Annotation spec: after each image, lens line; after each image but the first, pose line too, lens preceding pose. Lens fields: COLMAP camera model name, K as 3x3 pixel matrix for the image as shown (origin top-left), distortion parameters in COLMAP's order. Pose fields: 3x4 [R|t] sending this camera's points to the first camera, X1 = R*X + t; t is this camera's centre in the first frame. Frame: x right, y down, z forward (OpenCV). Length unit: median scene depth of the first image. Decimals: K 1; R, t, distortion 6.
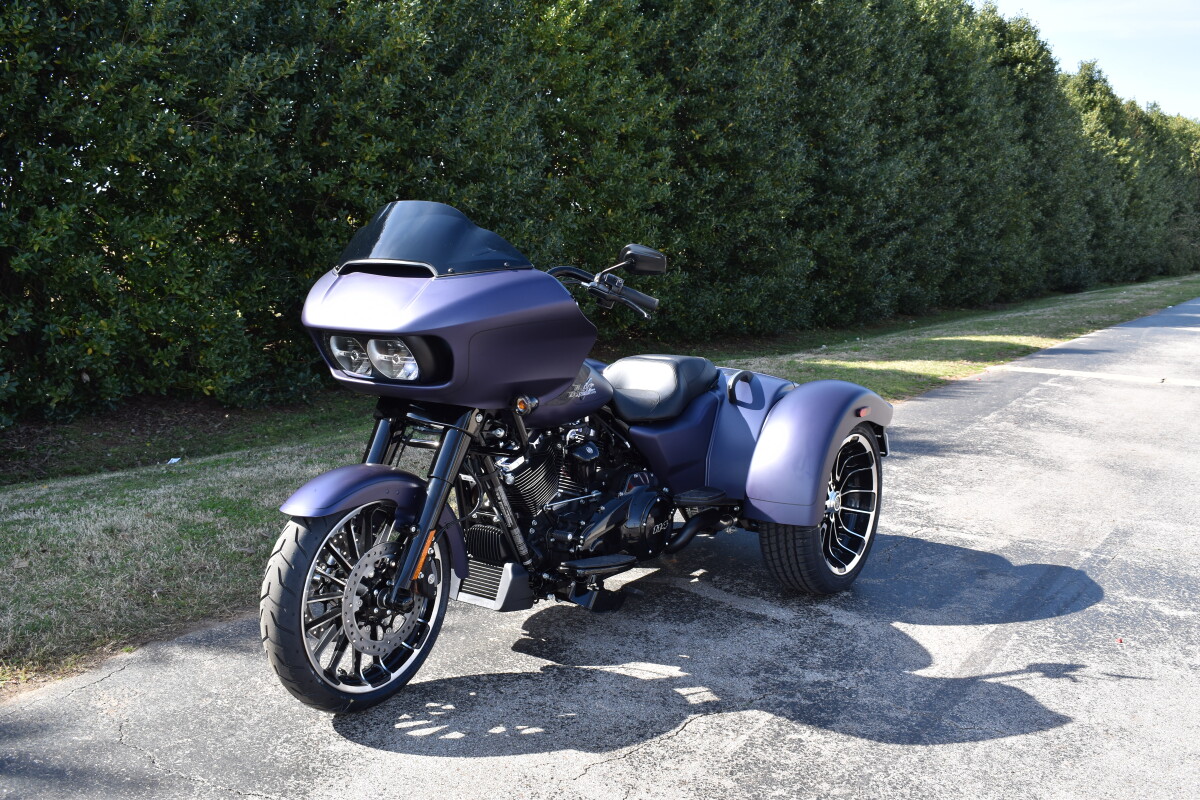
lens RADIAL K [[1186.8, 0, 602.7], [0, 1186.8, 400.1], [0, 0, 1]] dist [-0.085795, 0.032190]
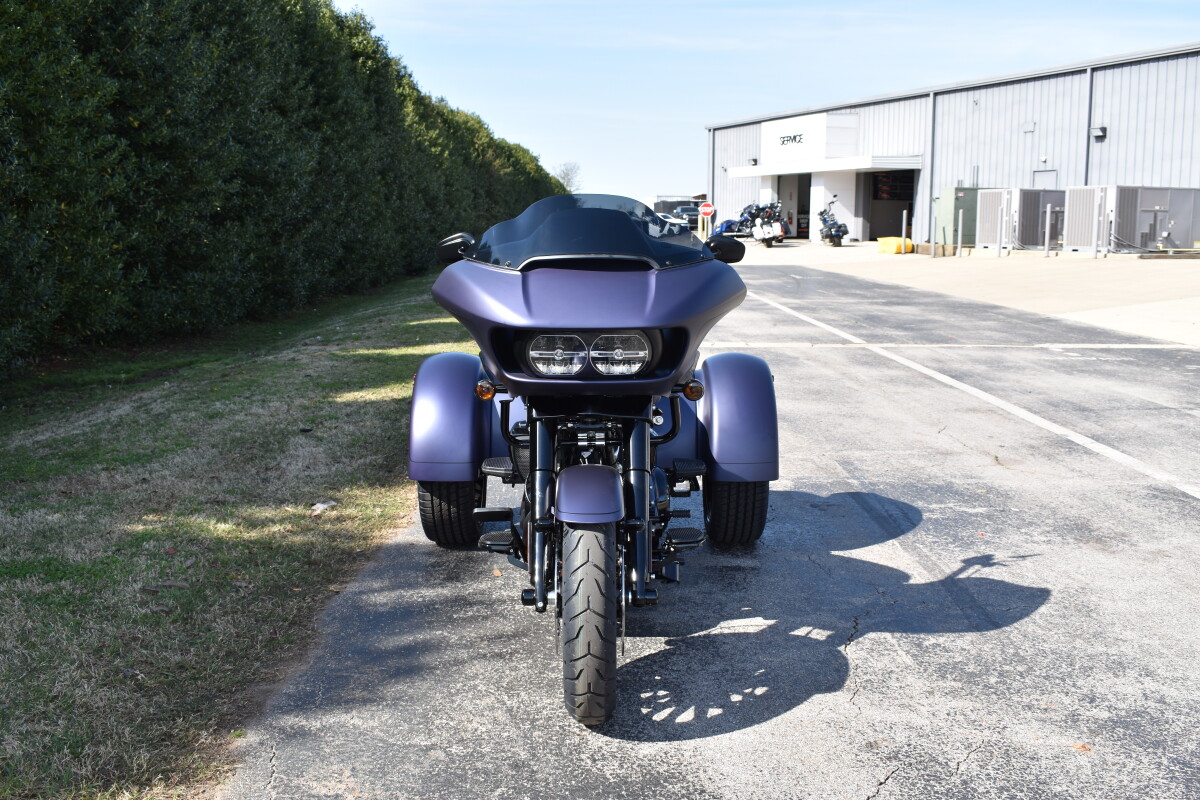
lens RADIAL K [[1186.8, 0, 602.7], [0, 1186.8, 400.1], [0, 0, 1]] dist [-0.085795, 0.032190]
pose [[0.820985, -0.096283, 0.562772, -0.121389], [0.091256, 0.995135, 0.037129, -0.005587], [-0.563609, 0.020874, 0.825778, 0.030866]]
